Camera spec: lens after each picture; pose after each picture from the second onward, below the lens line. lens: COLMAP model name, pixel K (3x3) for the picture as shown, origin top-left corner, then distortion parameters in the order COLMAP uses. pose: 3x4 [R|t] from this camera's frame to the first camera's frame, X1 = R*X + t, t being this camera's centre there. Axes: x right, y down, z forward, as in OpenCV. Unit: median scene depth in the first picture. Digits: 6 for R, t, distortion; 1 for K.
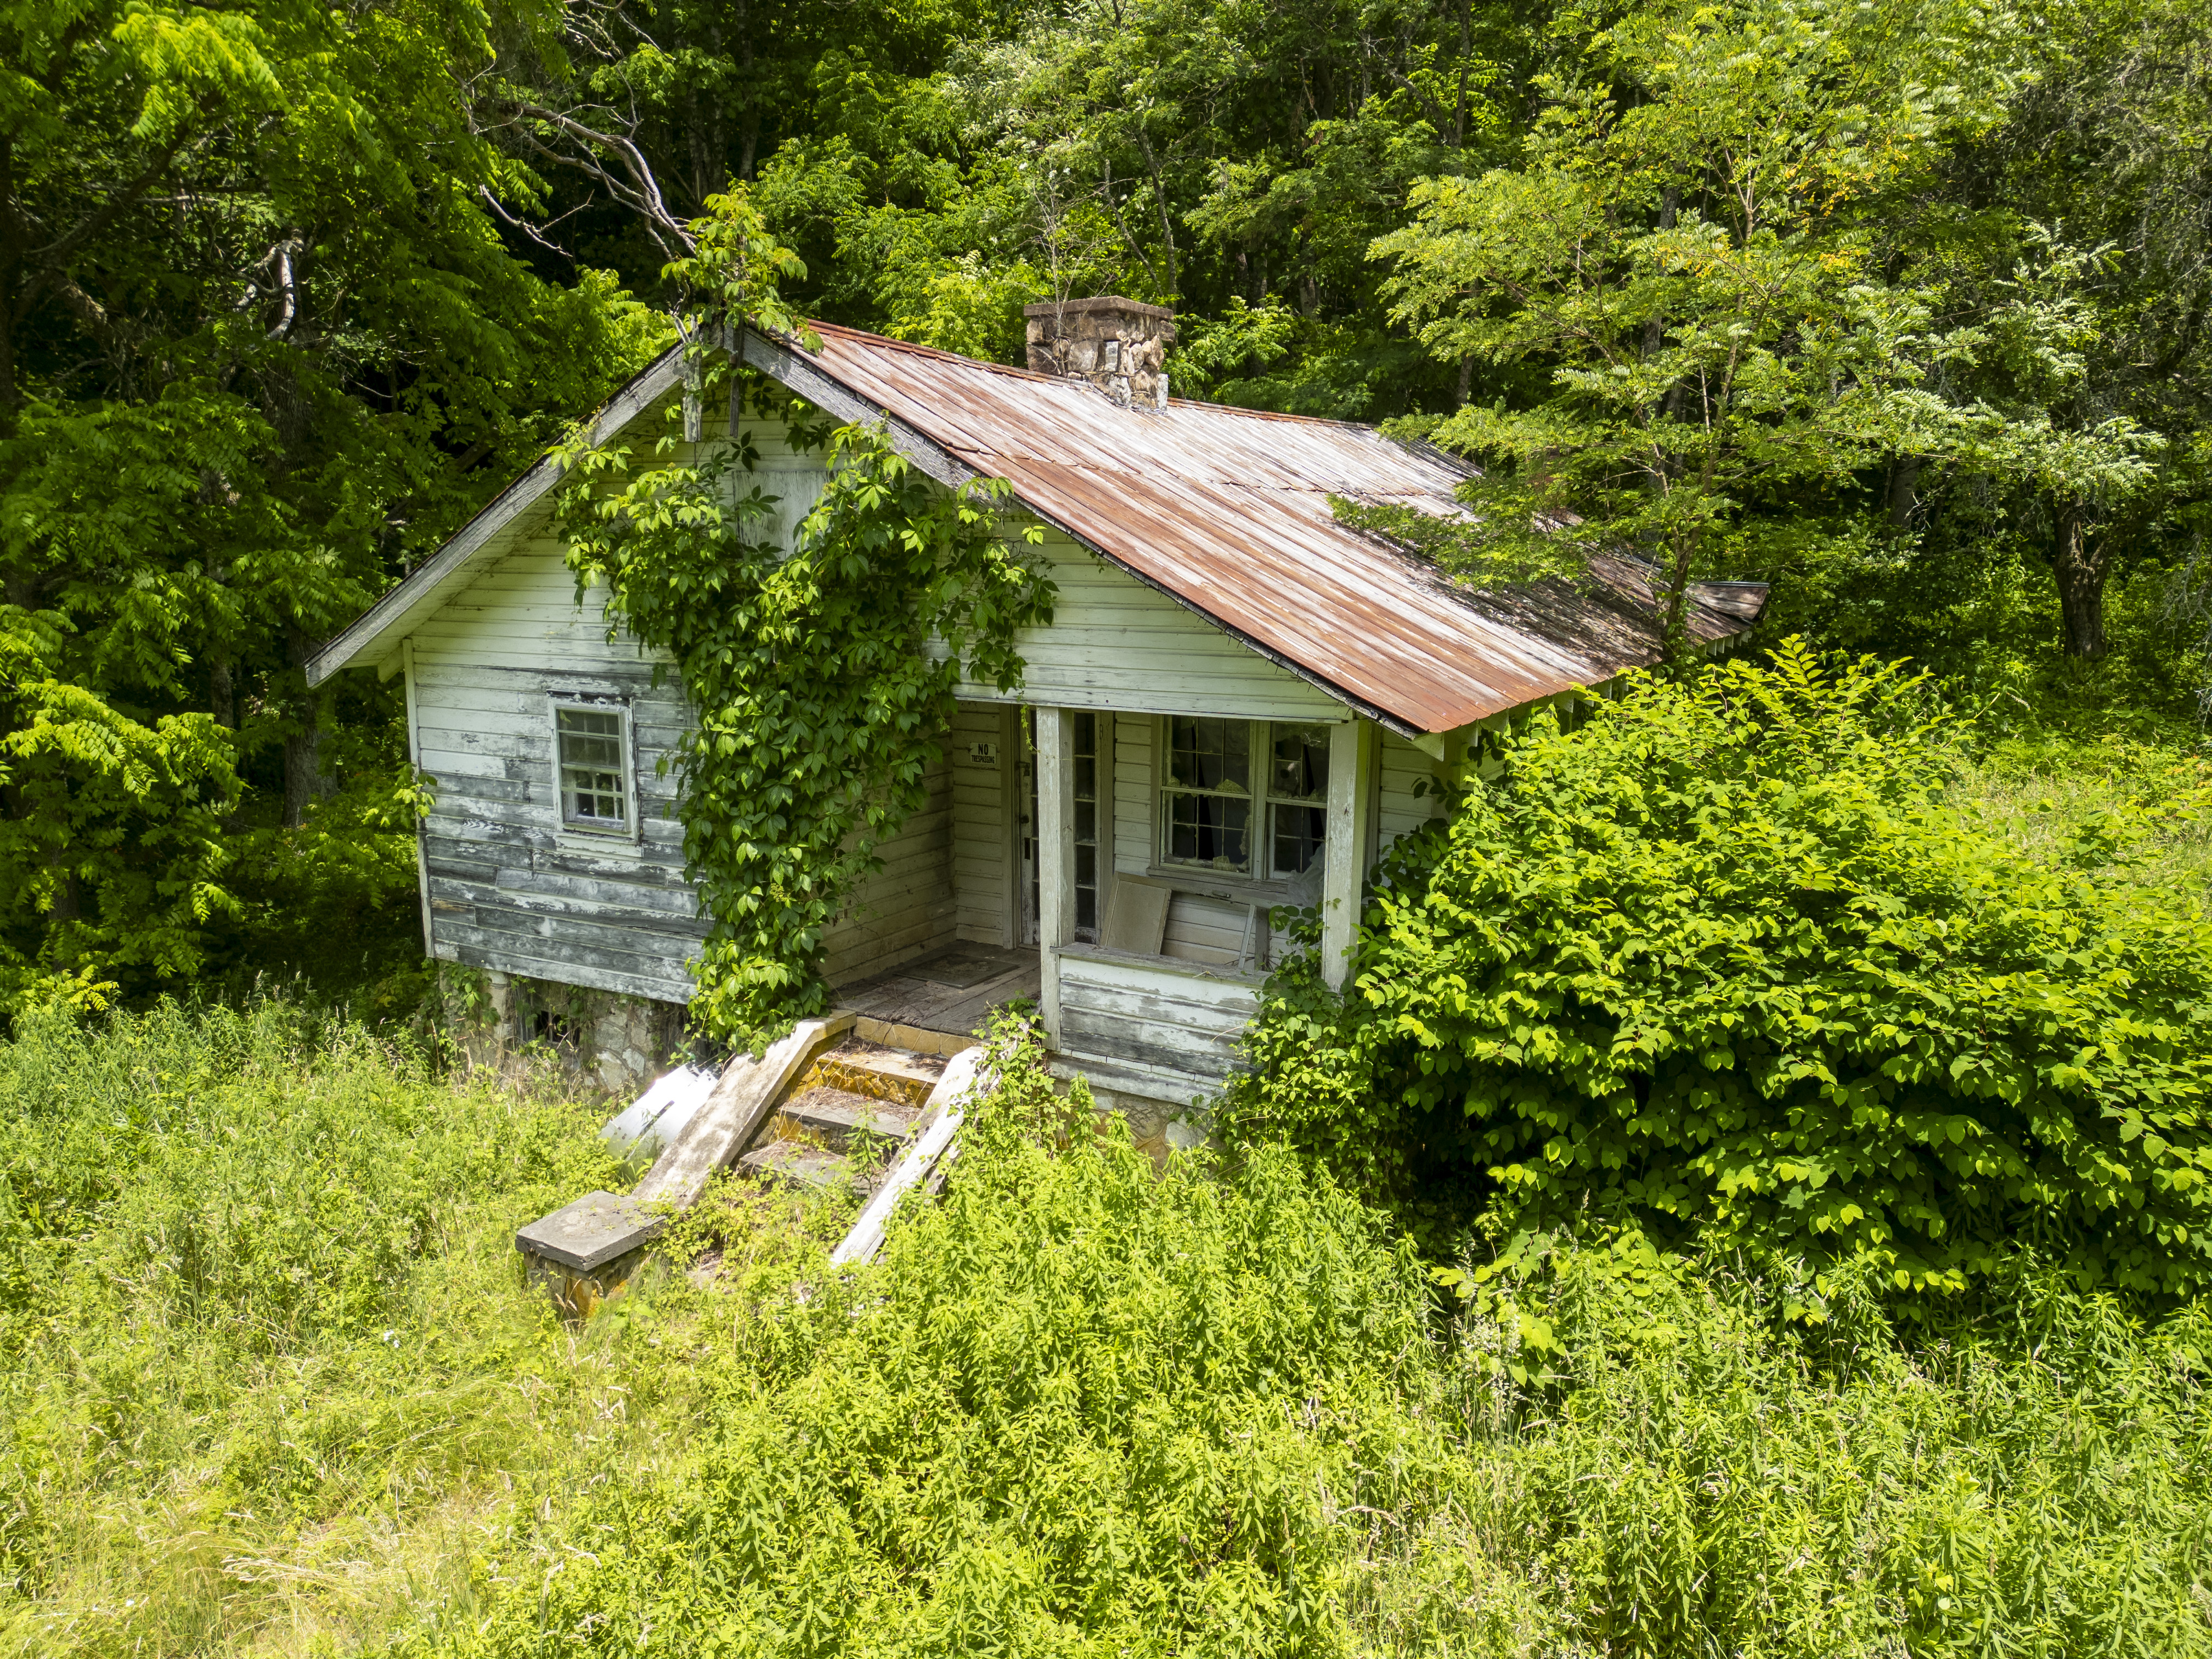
lens RADIAL K [[1559.3, 0, 1104.5], [0, 1559.3, 830.6], [0, 0, 1]] dist [0.074749, -0.064362]
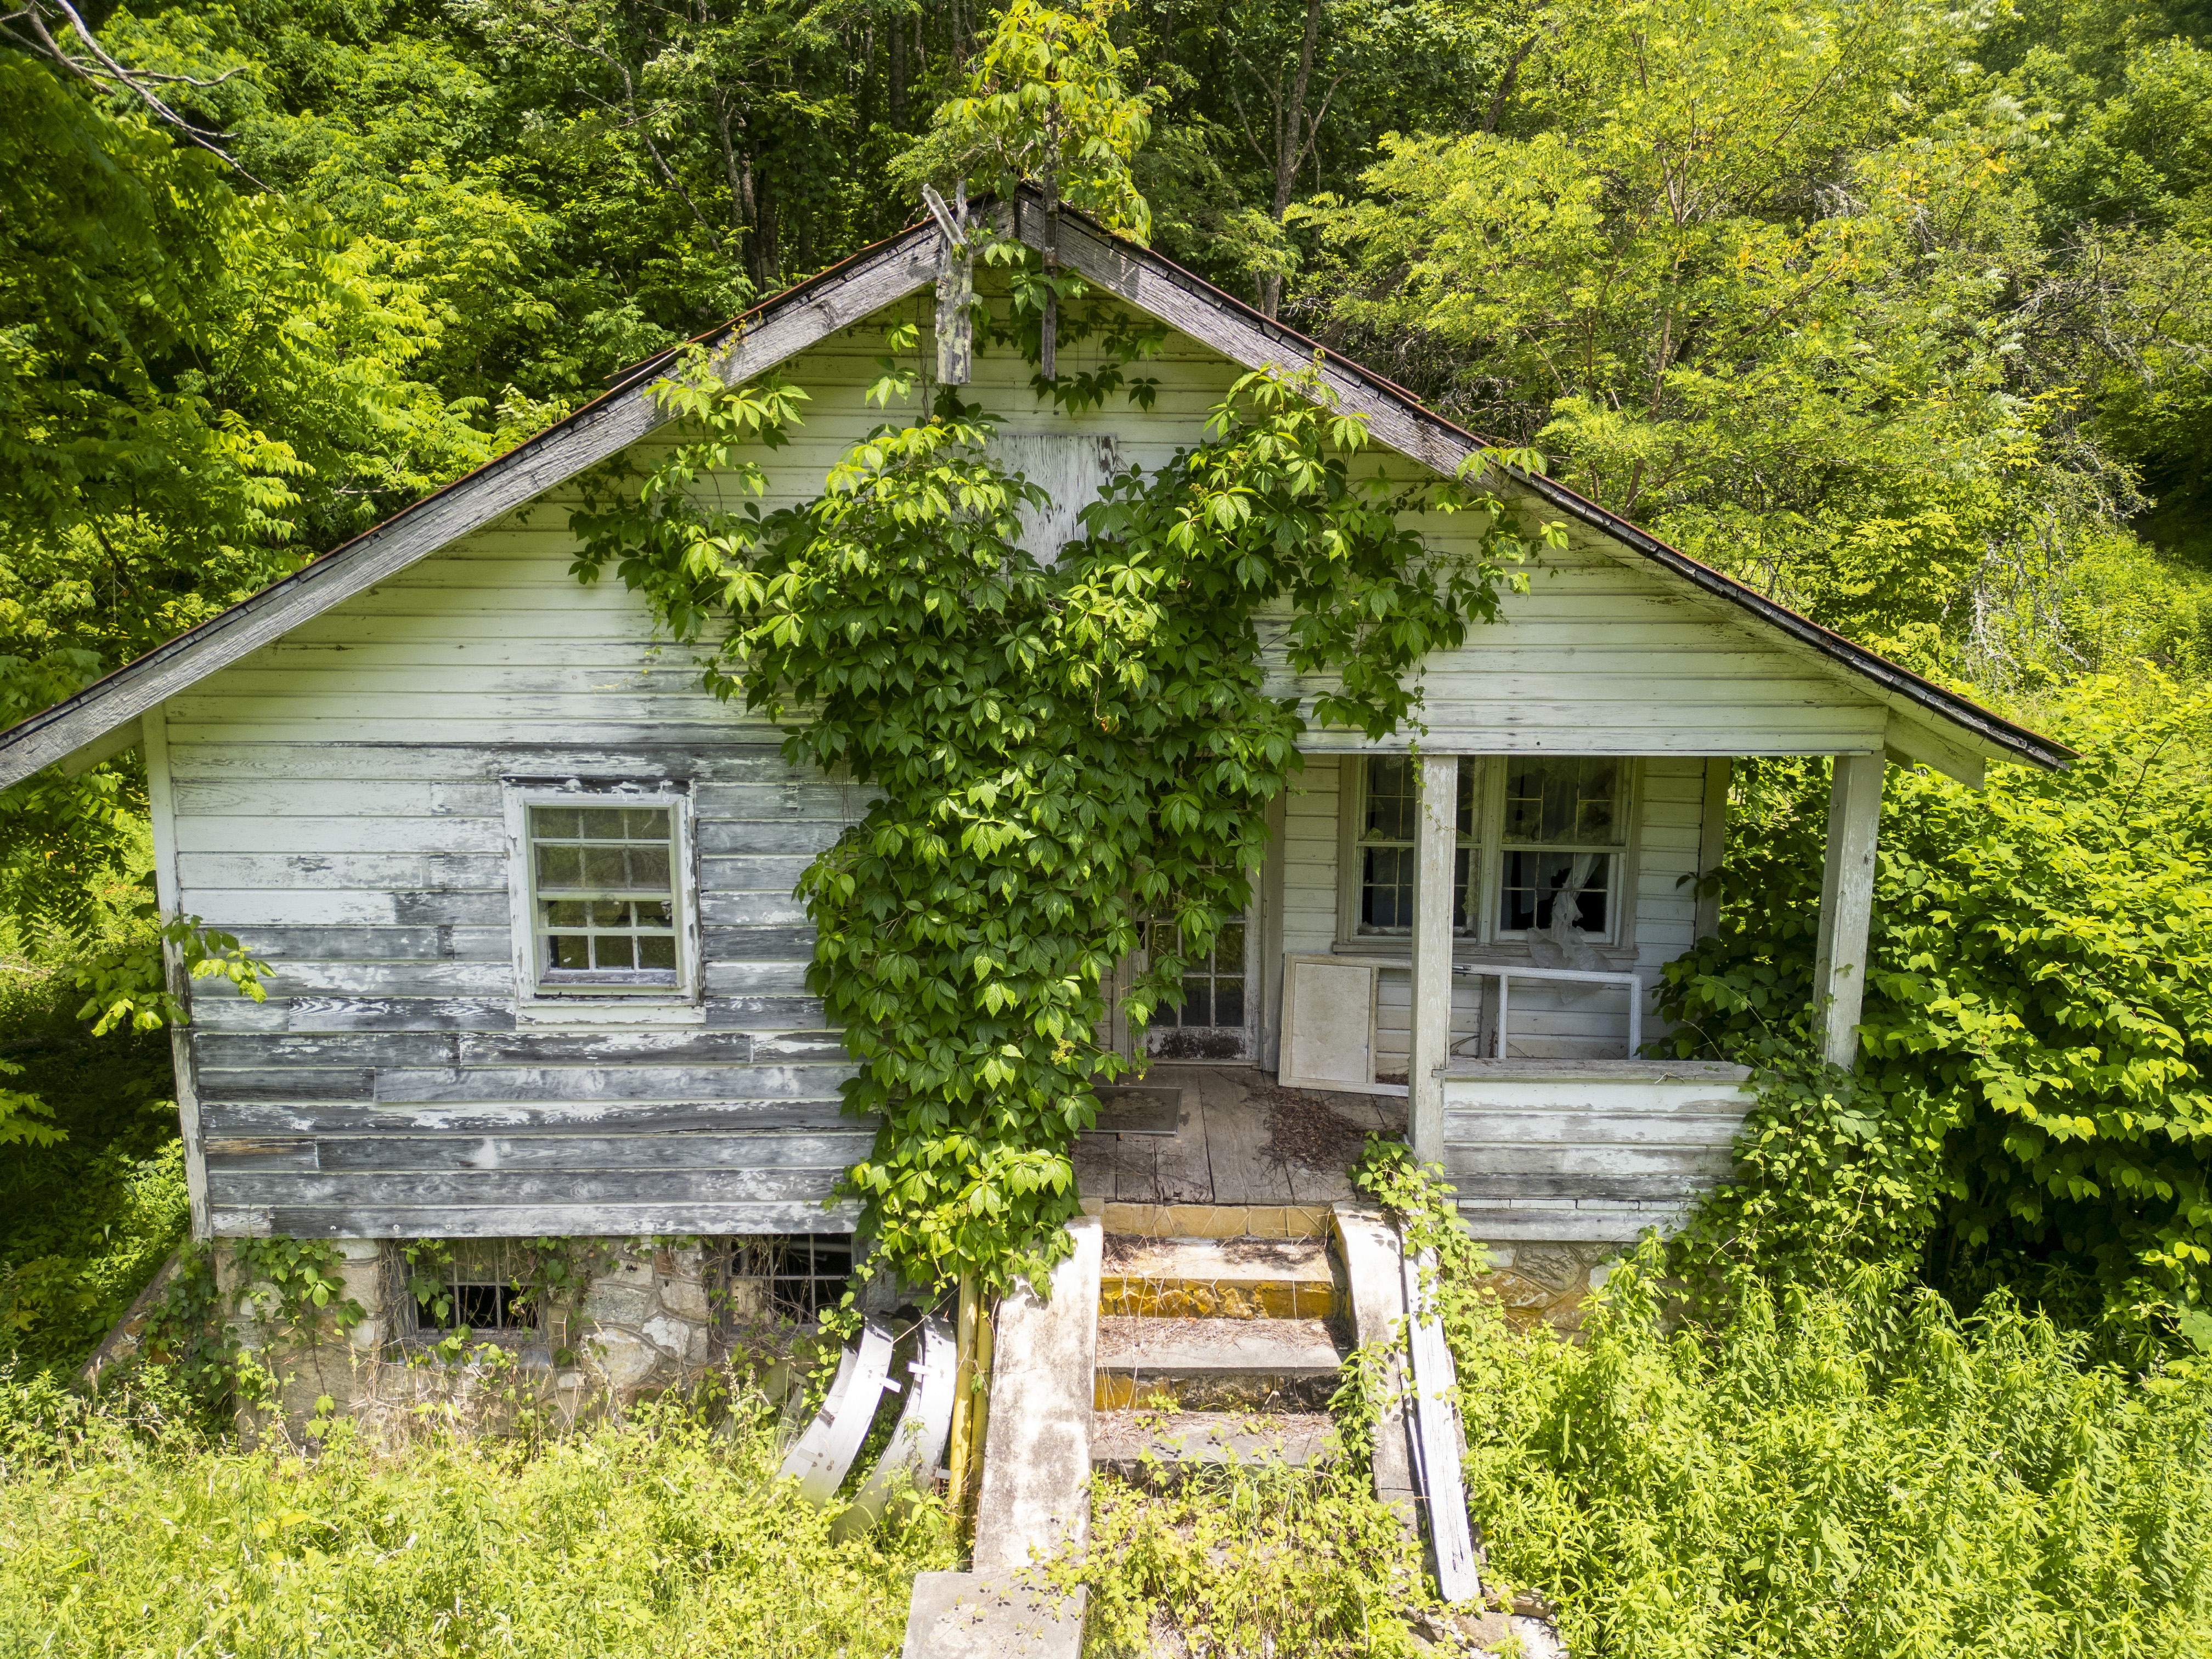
lens RADIAL K [[1559.3, 0, 1107.0], [0, 1559.3, 830.9], [0, 0, 1]] dist [0.074749, -0.064362]
pose [[0.871294, -0.084586, 0.483418, -0.459155], [0.087933, 0.996001, 0.015787, -0.058098], [-0.482820, 0.028753, 0.875247, 0.348789]]
